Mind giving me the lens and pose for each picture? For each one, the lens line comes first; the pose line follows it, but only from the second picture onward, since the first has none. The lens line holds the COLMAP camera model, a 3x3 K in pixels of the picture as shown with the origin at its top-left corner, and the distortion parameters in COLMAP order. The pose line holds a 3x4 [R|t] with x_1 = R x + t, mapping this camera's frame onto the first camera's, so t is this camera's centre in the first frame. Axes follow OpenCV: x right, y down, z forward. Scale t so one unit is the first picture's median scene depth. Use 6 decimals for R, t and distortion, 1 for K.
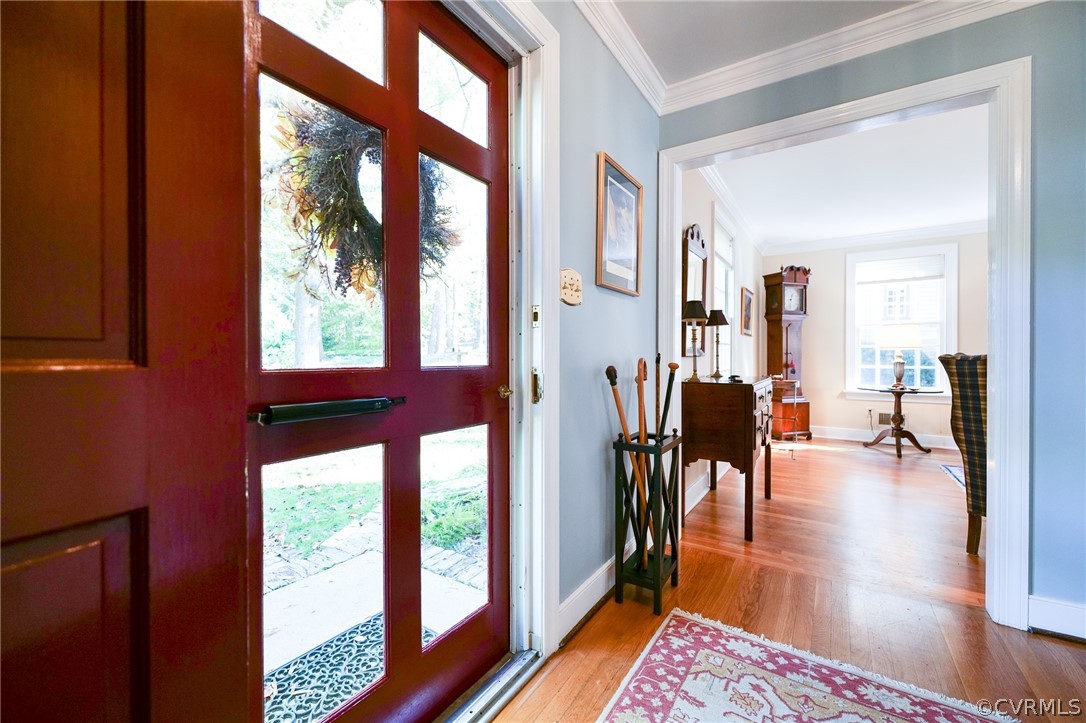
lens RADIAL K [[457.8, 0, 541.0], [0, 457.8, 361.0], [0, 0, 1]] dist [0.002402, -0.000028]
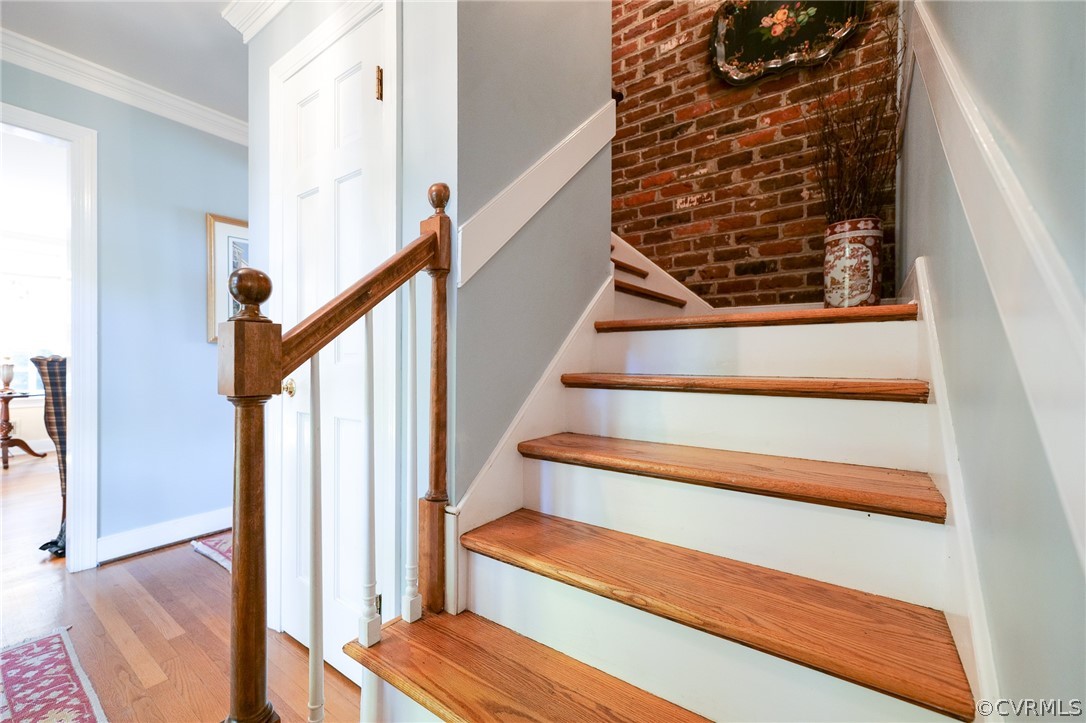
lens RADIAL K [[457.8, 0, 540.5], [0, 457.8, 362.0], [0, 0, 1]] dist [0.002402, -0.000028]
pose [[0.066121, -0.002905, 0.997807, -0.056411], [0.004943, 0.999984, 0.002584, 0.001326], [-0.997799, 0.004761, 0.066134, -0.120753]]
